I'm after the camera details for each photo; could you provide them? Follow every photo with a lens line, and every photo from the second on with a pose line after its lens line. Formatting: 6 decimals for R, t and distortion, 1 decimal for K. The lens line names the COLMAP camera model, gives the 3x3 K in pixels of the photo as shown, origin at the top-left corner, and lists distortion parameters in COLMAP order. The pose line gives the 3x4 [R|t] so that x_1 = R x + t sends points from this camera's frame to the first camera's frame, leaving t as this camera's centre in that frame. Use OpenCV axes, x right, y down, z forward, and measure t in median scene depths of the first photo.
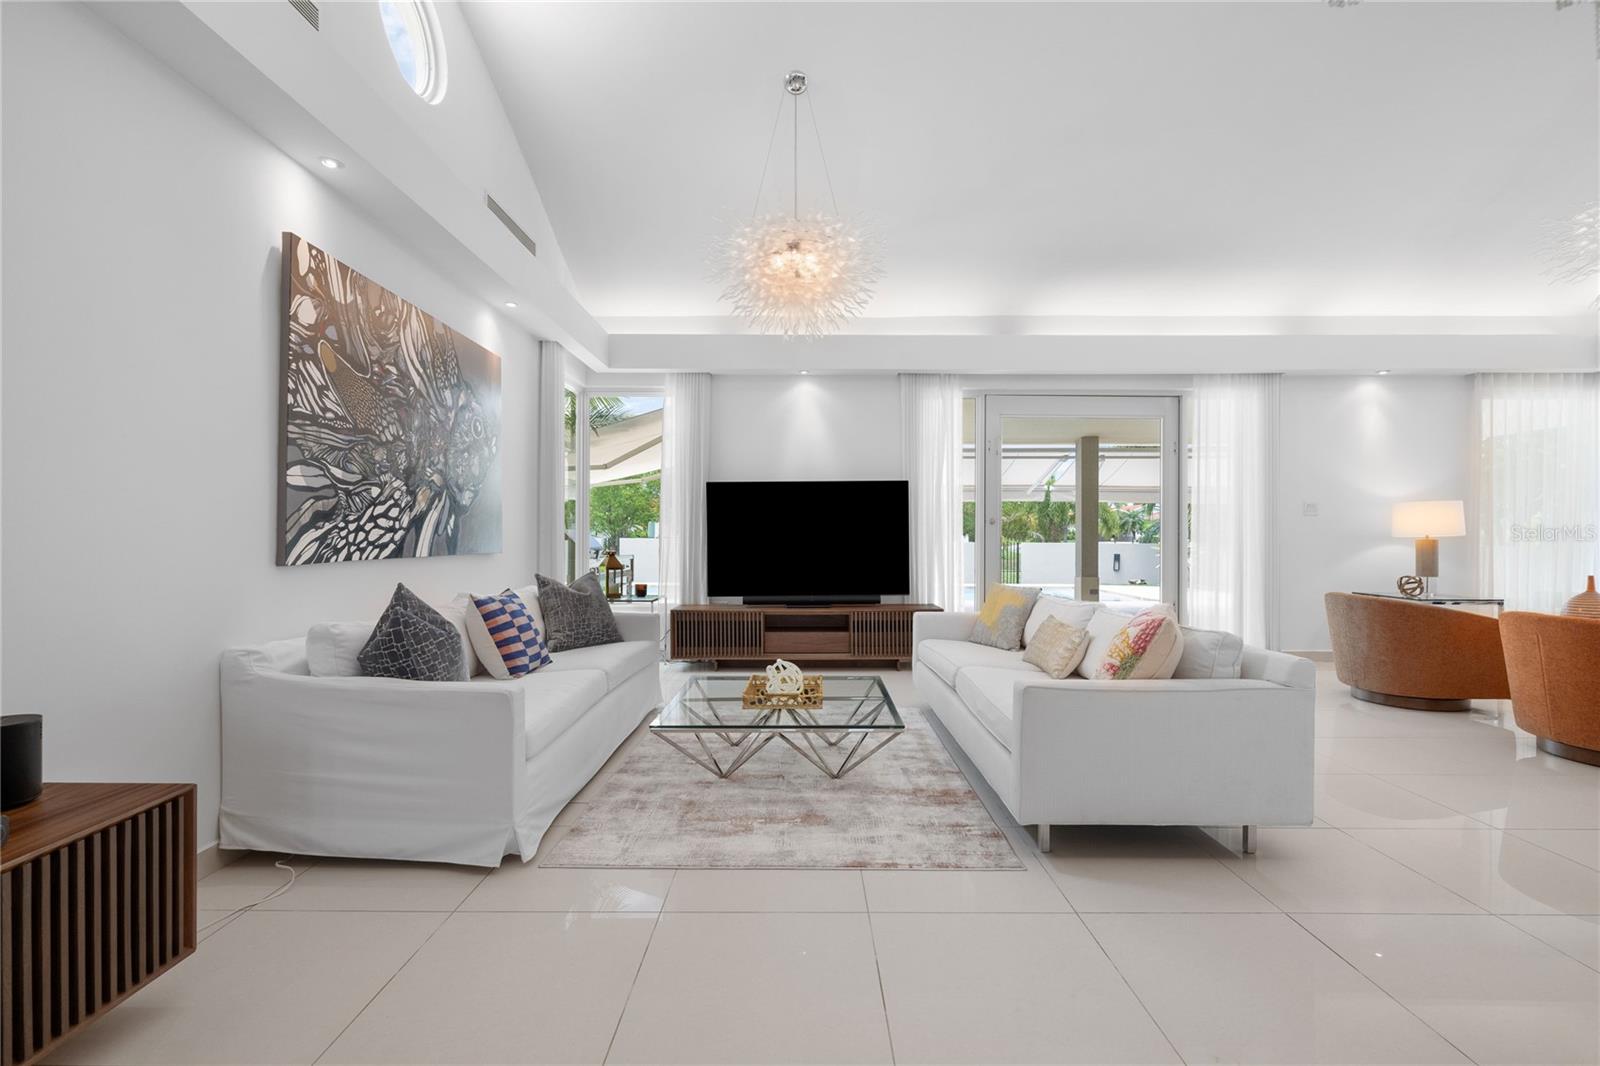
lens RADIAL K [[706.0, 0, 792.1], [0, 706.0, 534.0], [0, 0, 1]] dist [-0.001616, 0.000624]
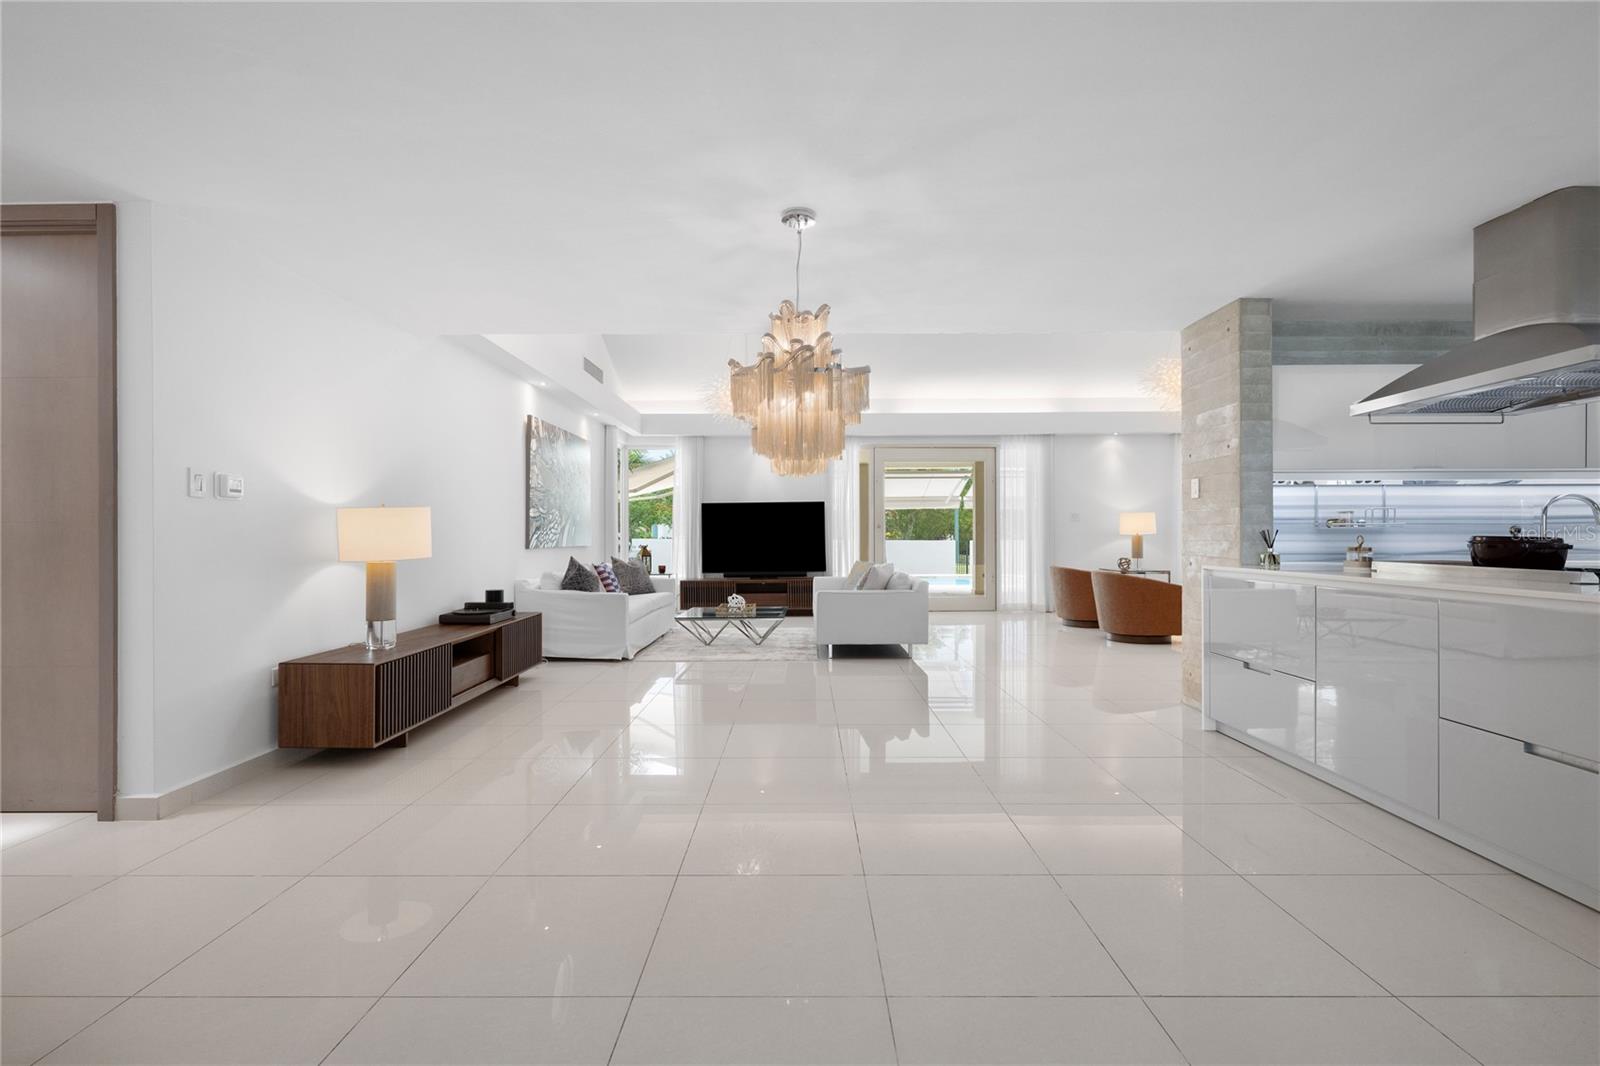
lens RADIAL K [[706.0, 0, 791.5], [0, 706.0, 528.4], [0, 0, 1]] dist [-0.001616, 0.000624]
pose [[0.999982, -0.005405, -0.002417, 0.132376], [0.005386, 0.999955, -0.007750, -0.001575], [0.002459, 0.007736, 0.999967, -0.923902]]
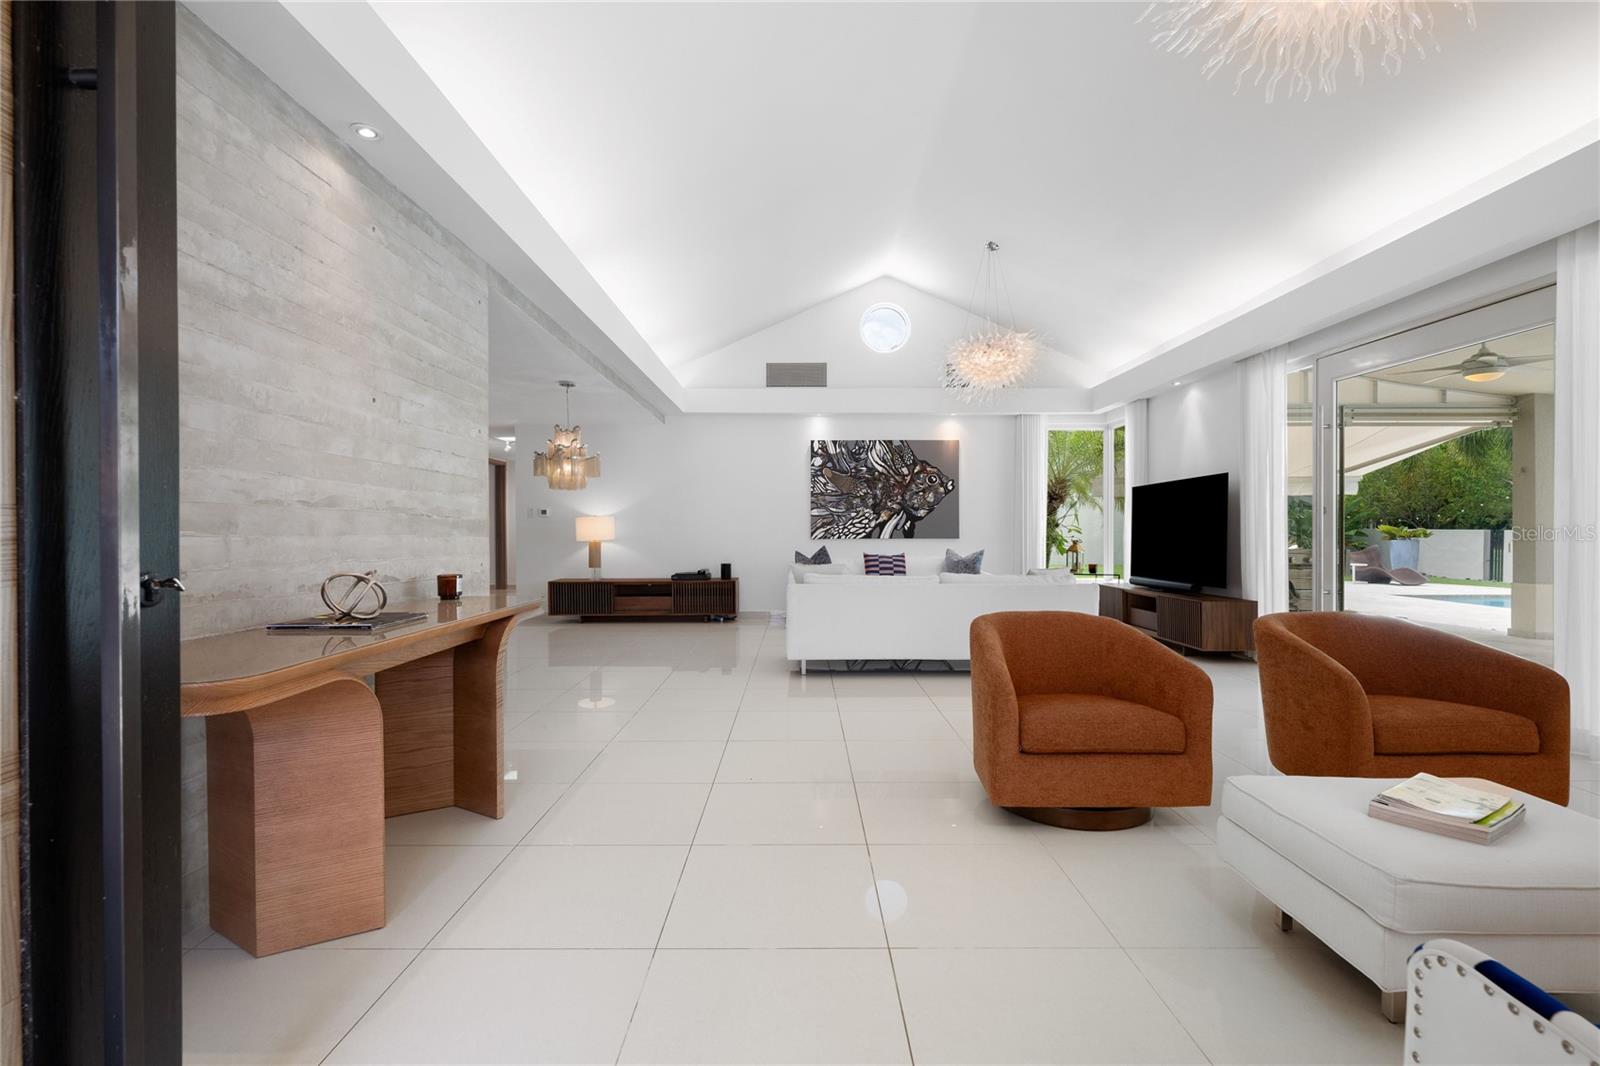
lens RADIAL K [[706.0, 0, 799.1], [0, 706.0, 532.9], [0, 0, 1]] dist [-0.001616, 0.000624]
pose [[0.003647, 0.000401, -0.999993, 1.666819], [0.003254, 0.999995, 0.000413, 0.008977], [0.999988, -0.003256, 0.003646, 0.579645]]
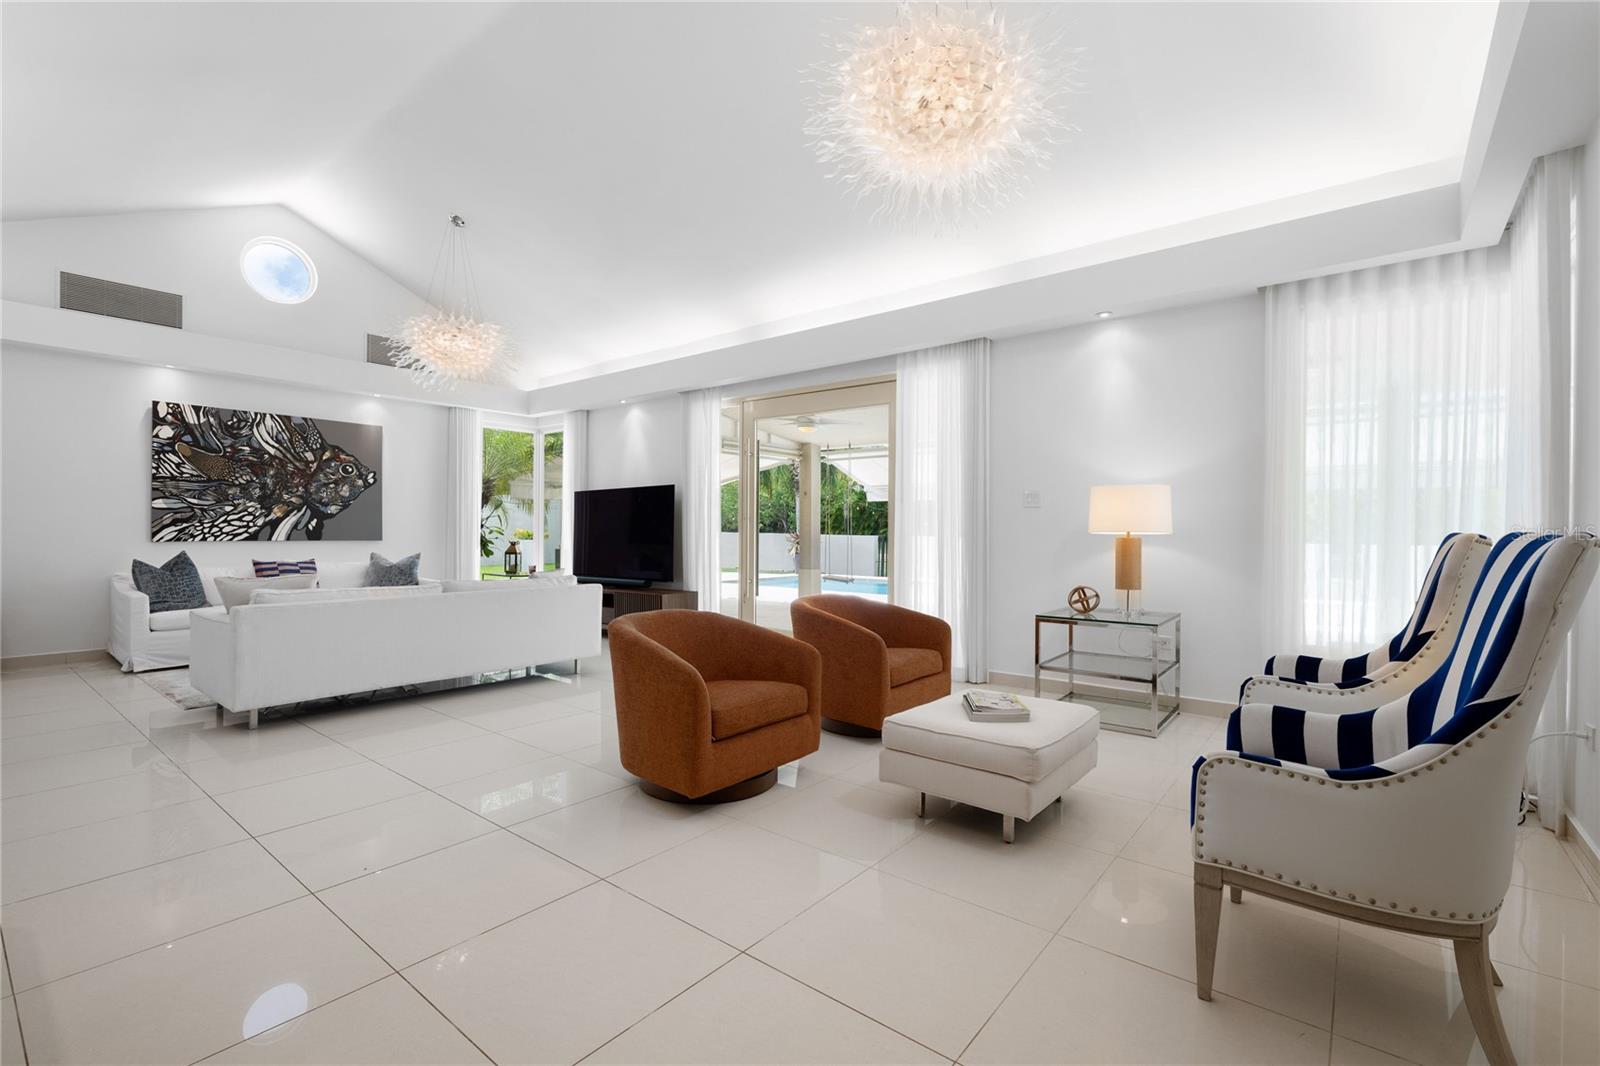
lens RADIAL K [[706.0, 0, 797.0], [0, 706.0, 533.3], [0, 0, 1]] dist [-0.001616, 0.000624]
pose [[0.782338, 0.003192, -0.622846, 1.528443], [-0.003321, 0.999994, 0.000953, 0.004592], [0.622846, 0.001323, 0.782344, 0.309334]]
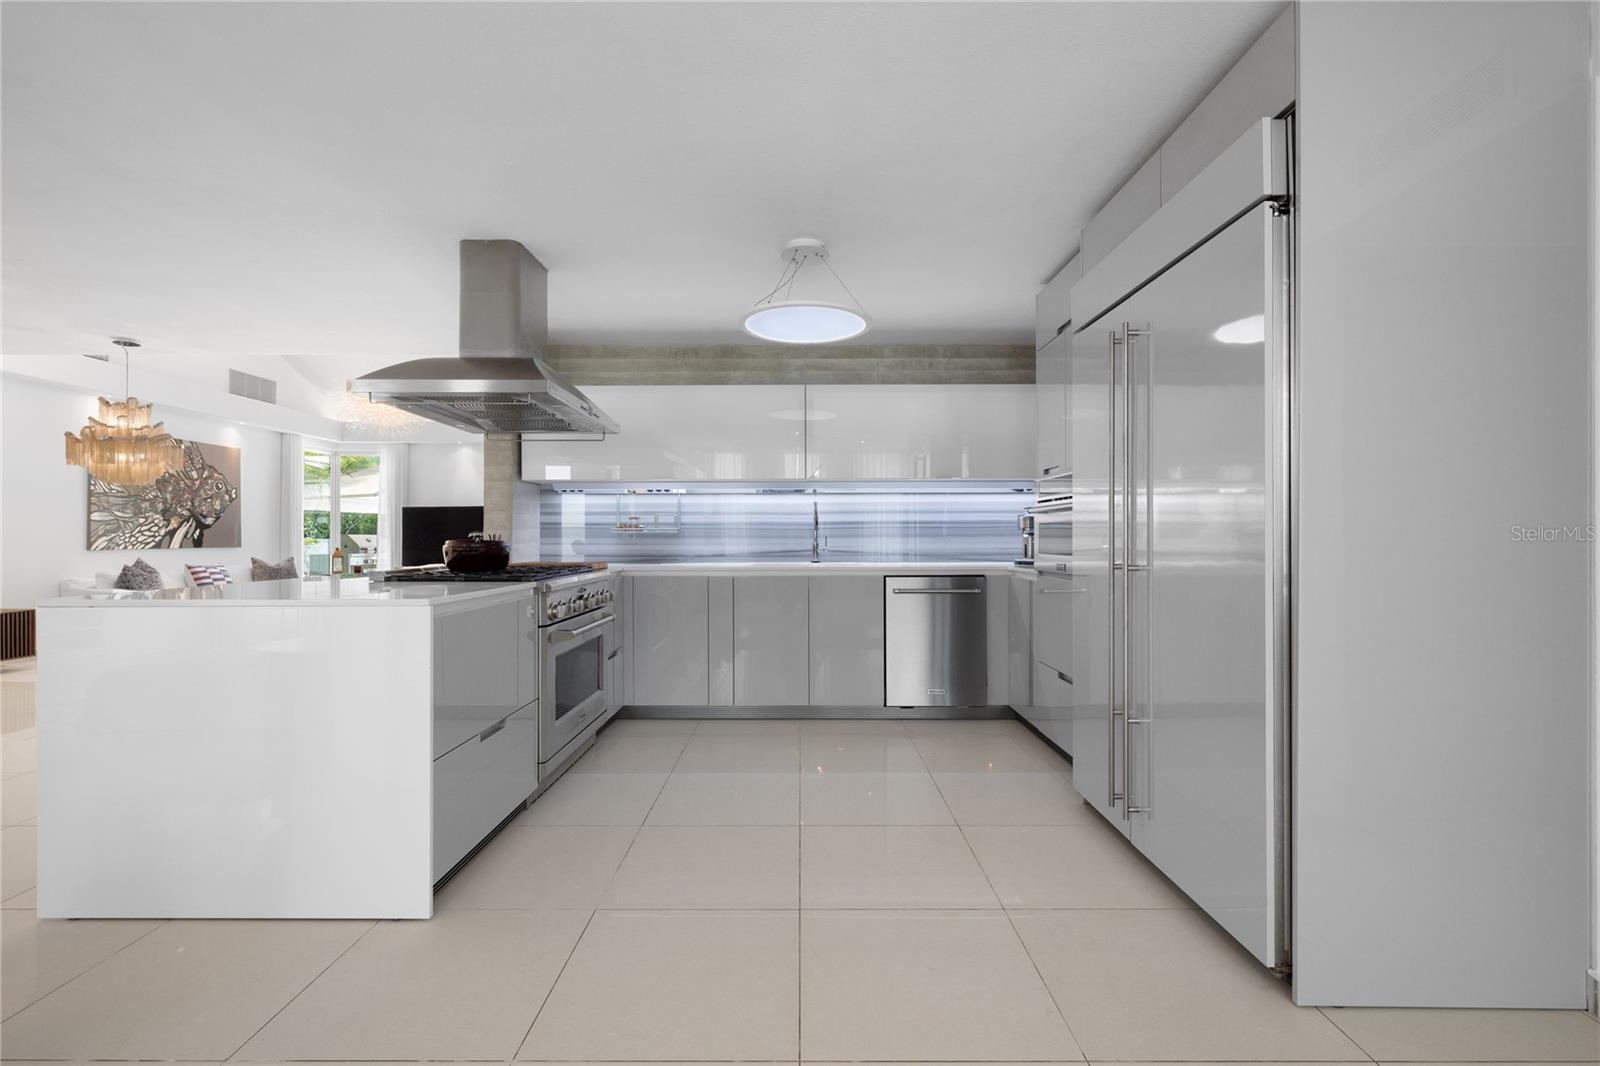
lens RADIAL K [[706.0, 0, 790.8], [0, 706.0, 532.9], [0, 0, 1]] dist [-0.001616, 0.000624]
pose [[0.999984, -0.004113, -0.003938, 1.211198], [0.004098, 0.999984, -0.003887, 0.000339], [0.003954, 0.003870, 0.999985, -1.033800]]
